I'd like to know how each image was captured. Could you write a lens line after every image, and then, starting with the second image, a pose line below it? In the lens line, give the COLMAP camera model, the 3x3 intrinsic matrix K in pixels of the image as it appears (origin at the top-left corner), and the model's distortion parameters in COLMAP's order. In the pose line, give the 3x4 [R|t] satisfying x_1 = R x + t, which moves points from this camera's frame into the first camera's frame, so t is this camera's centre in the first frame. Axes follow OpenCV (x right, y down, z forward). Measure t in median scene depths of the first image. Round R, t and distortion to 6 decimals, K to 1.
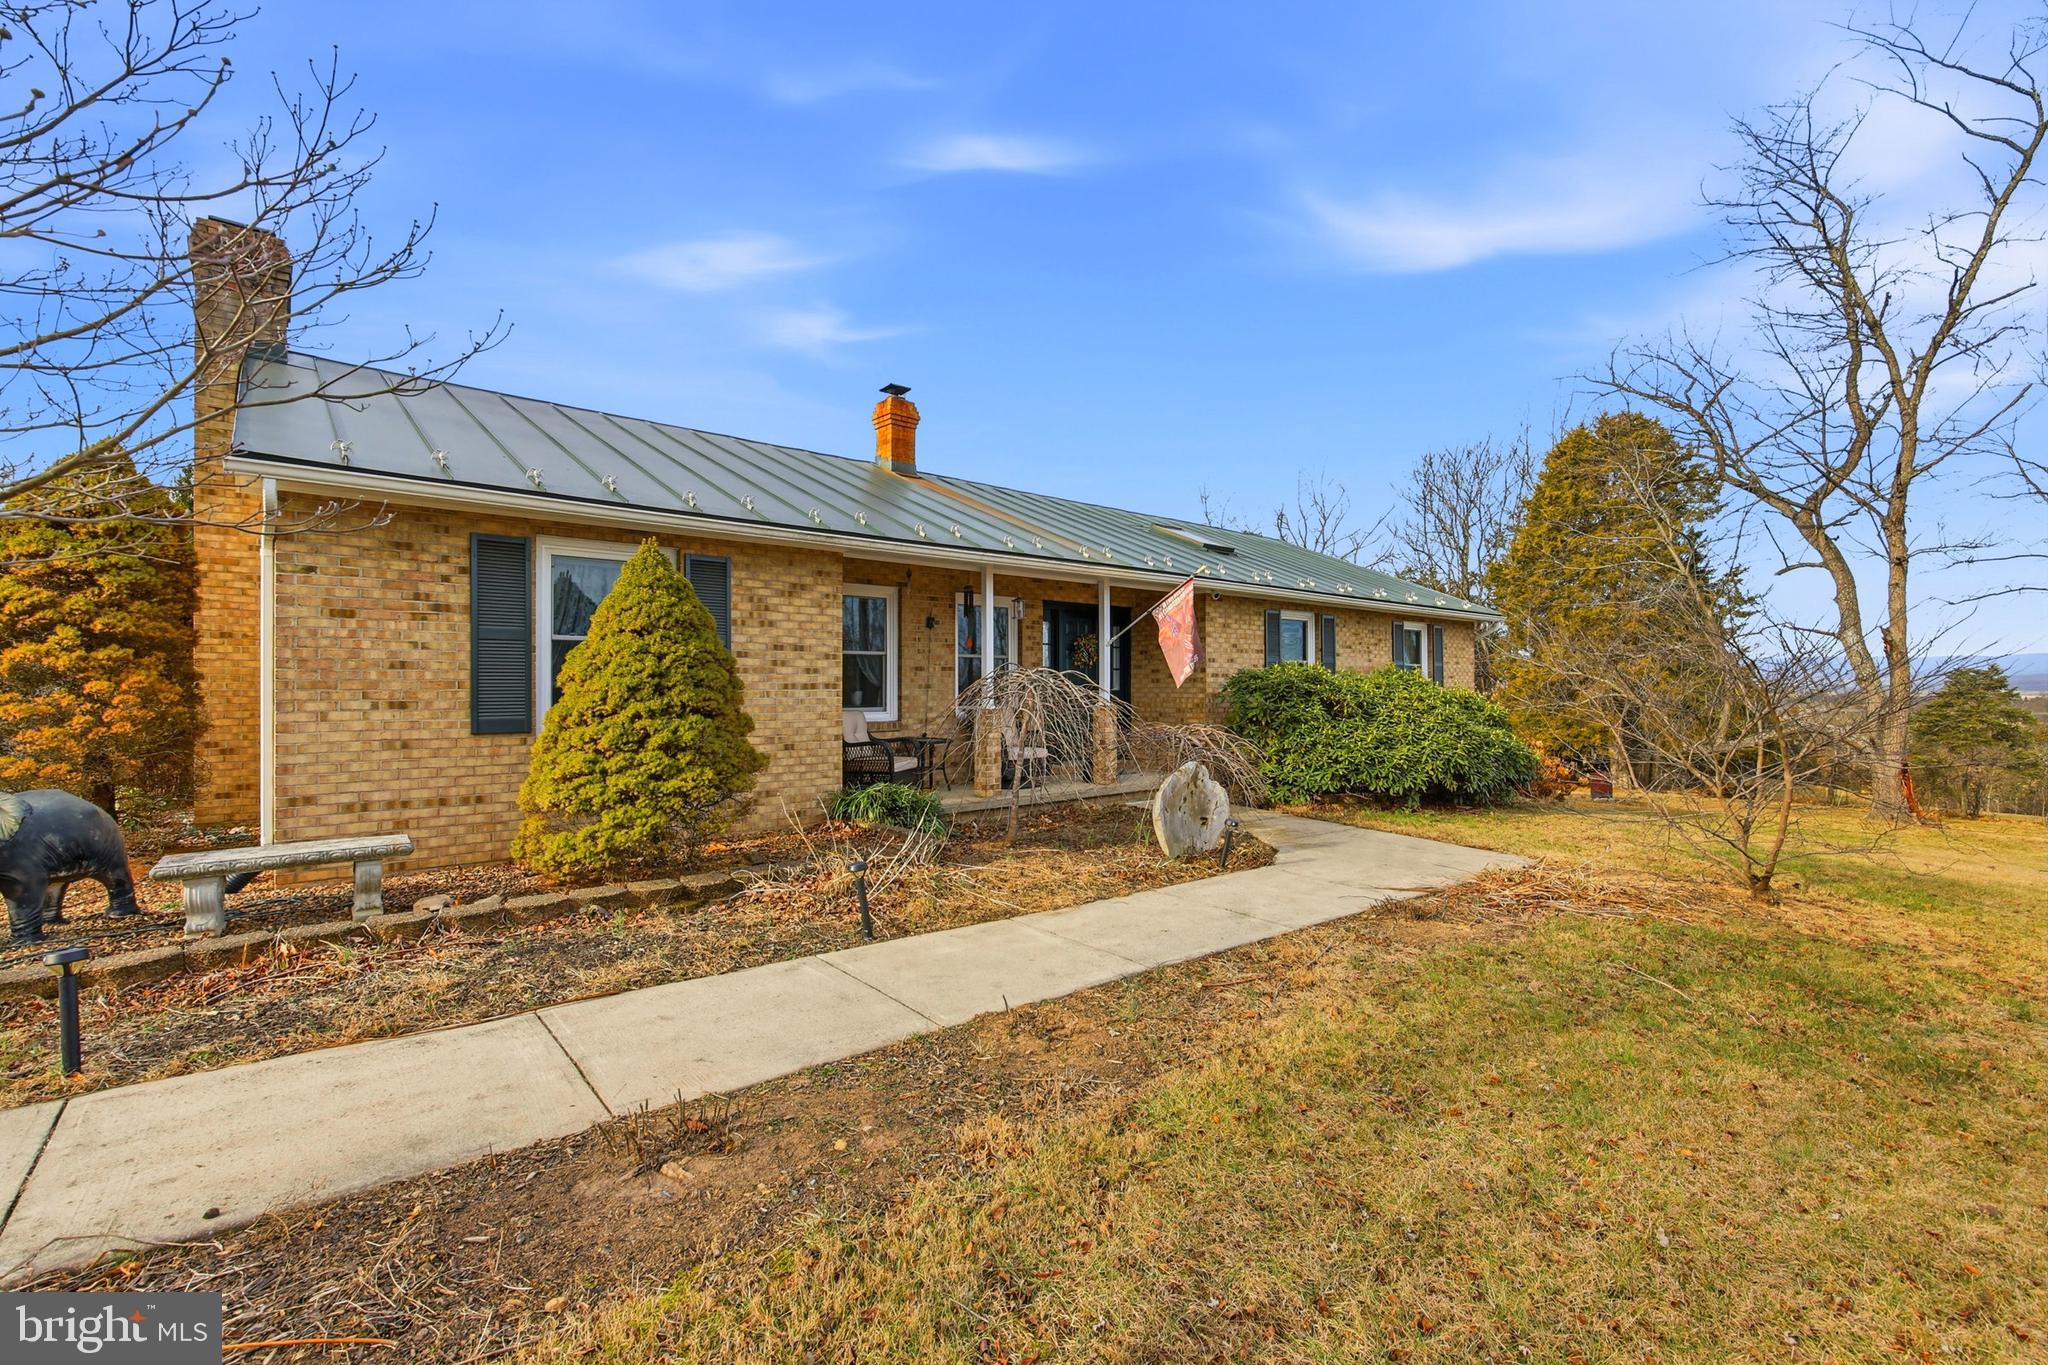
lens RADIAL K [[891.4, 0, 1023.7], [0, 891.4, 686.0], [0, 0, 1]] dist [0.002210, 0.000118]
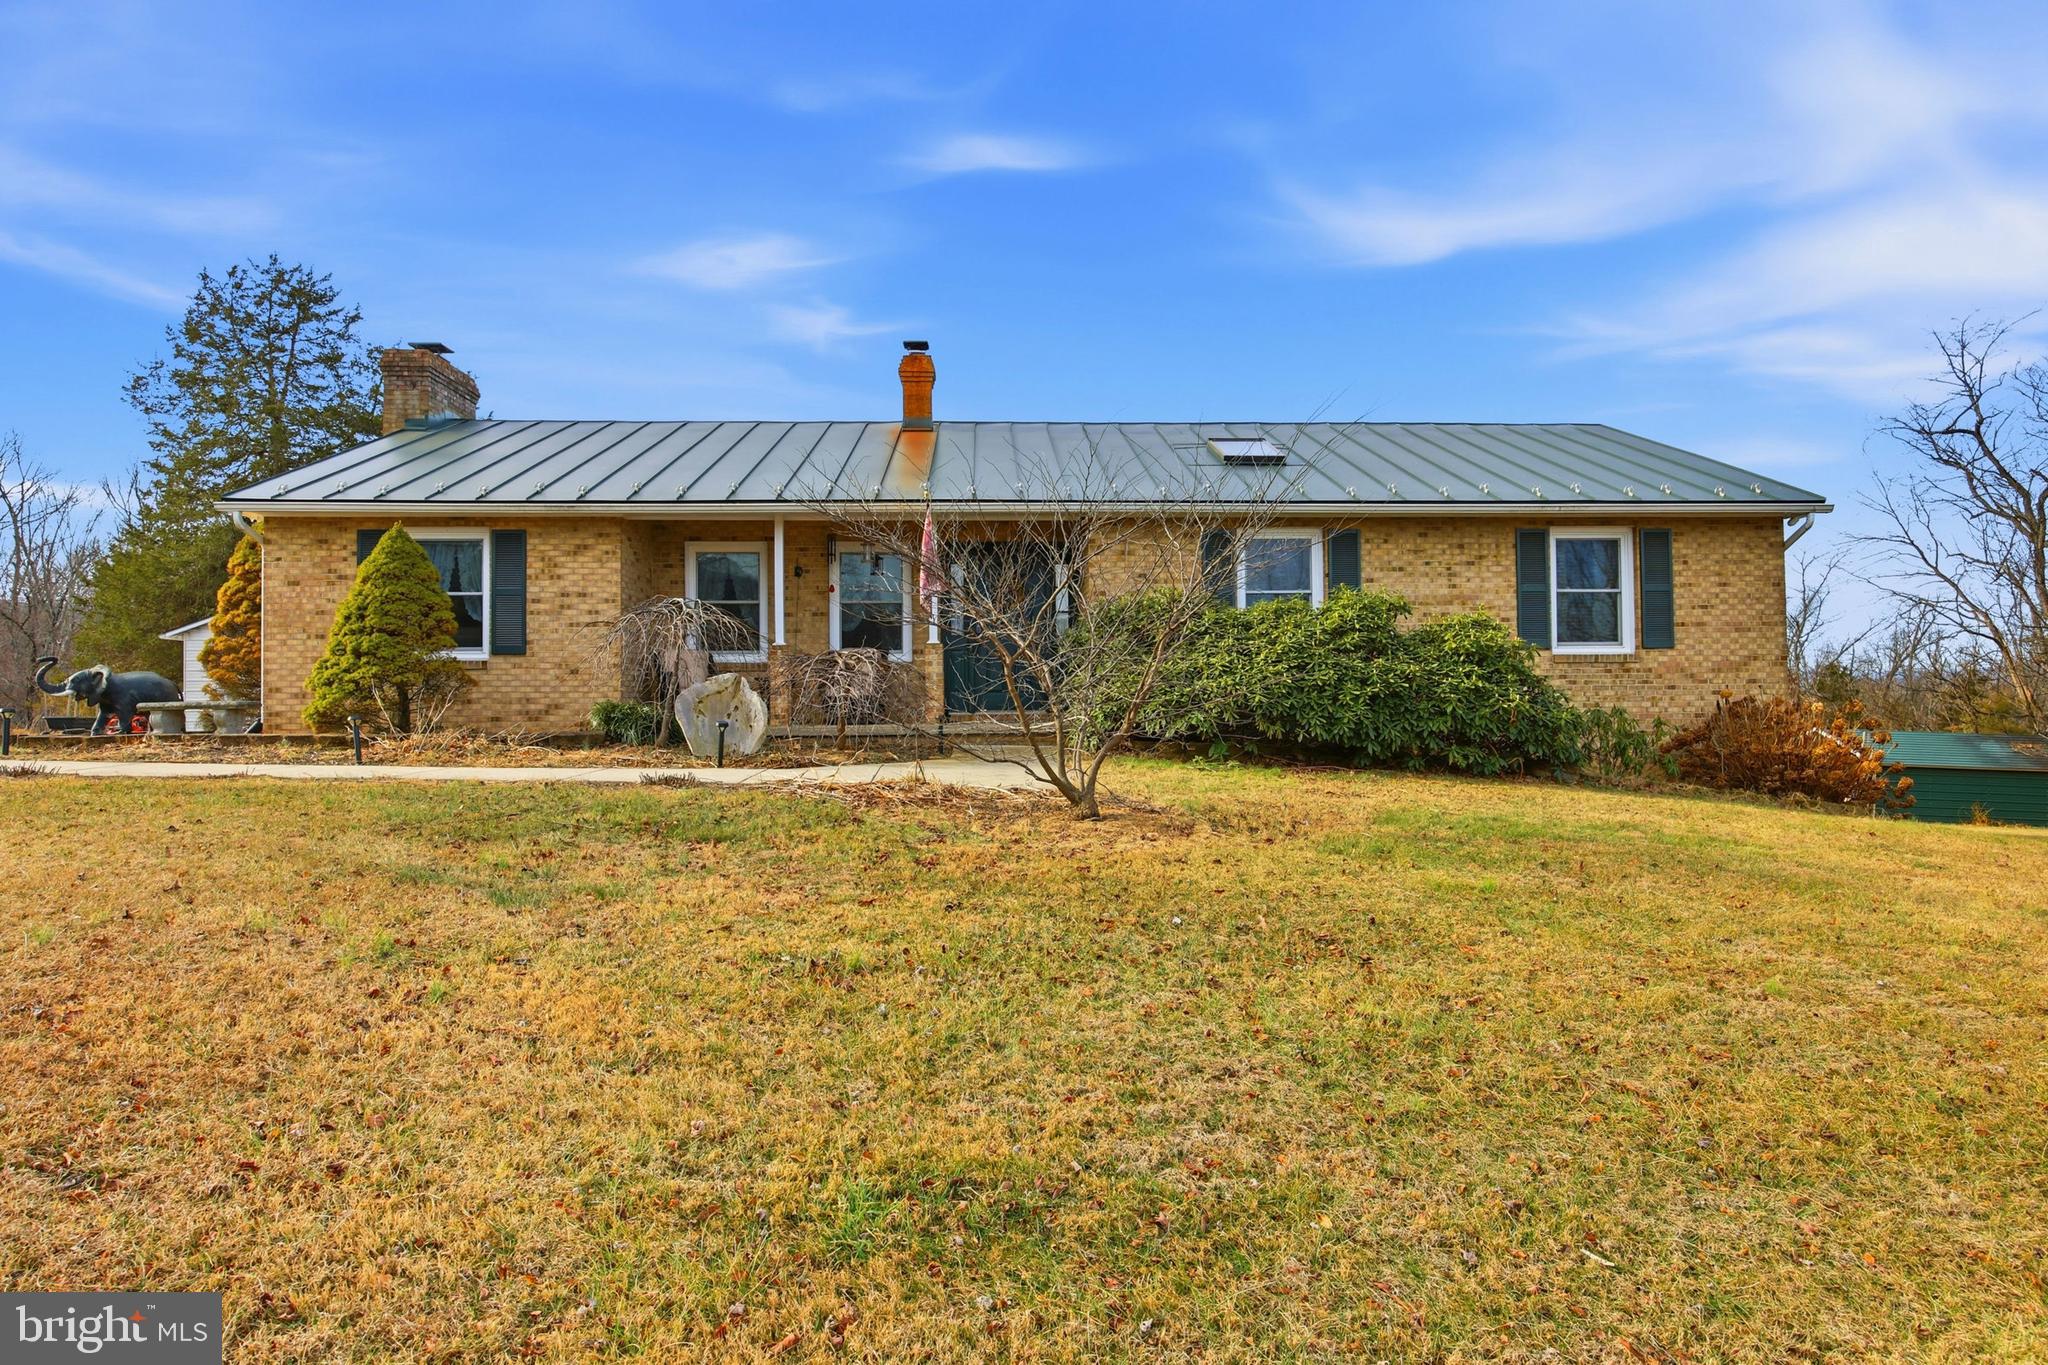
lens RADIAL K [[1174.6, 0, 1024.0], [0, 1174.6, 684.8], [0, 0, 1]] dist [0.000191, -0.000102]
pose [[0.780108, -0.013713, -0.625494, 1.353997], [0.005310, 0.999869, -0.015298, 0.121118], [0.625622, 0.008612, 0.780079, 0.083937]]
